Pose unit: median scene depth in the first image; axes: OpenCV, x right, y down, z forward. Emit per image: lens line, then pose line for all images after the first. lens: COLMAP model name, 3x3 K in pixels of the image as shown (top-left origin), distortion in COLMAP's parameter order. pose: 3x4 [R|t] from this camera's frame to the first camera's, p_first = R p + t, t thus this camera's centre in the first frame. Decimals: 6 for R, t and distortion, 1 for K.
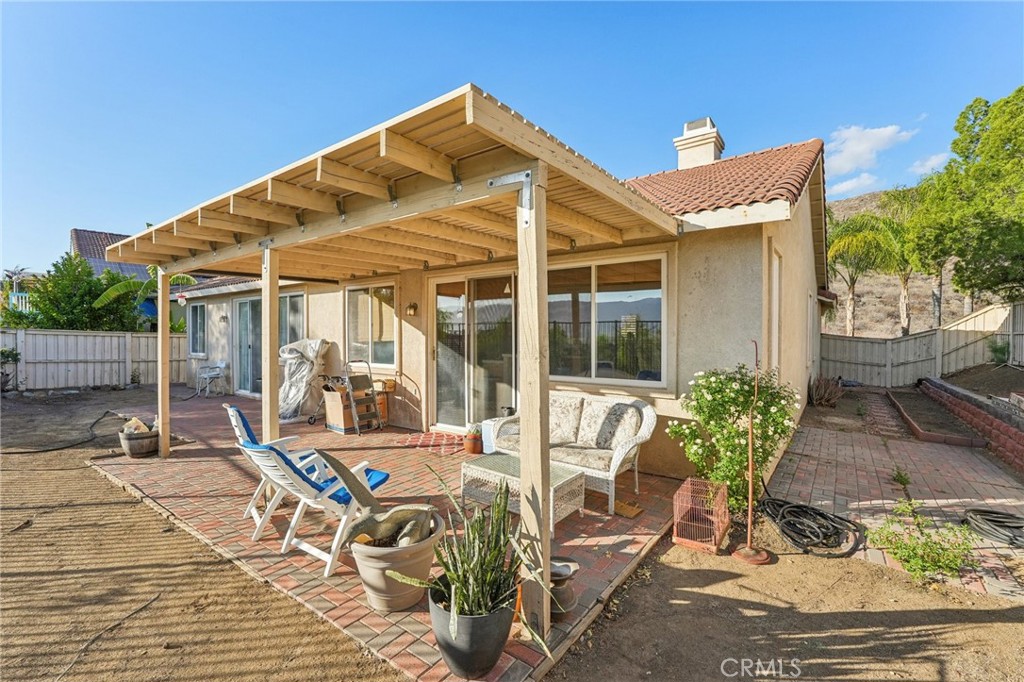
lens RADIAL K [[447.9, 0, 513.6], [0, 447.9, 338.2], [0, 0, 1]] dist [0.000973, 0.000006]
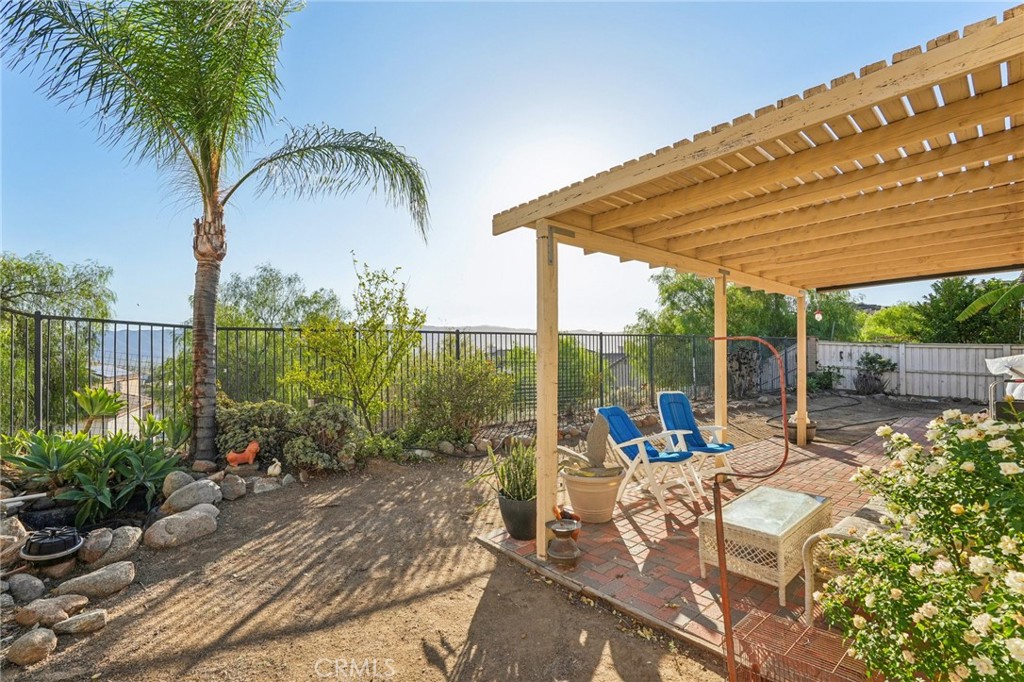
lens RADIAL K [[447.9, 0, 514.1], [0, 447.9, 346.1], [0, 0, 1]] dist [0.000973, 0.000006]
pose [[-0.221106, -0.011189, -0.975186, 0.290909], [-0.006681, 0.999928, -0.009958, 0.005225], [0.975227, 0.004313, -0.221165, 0.242534]]
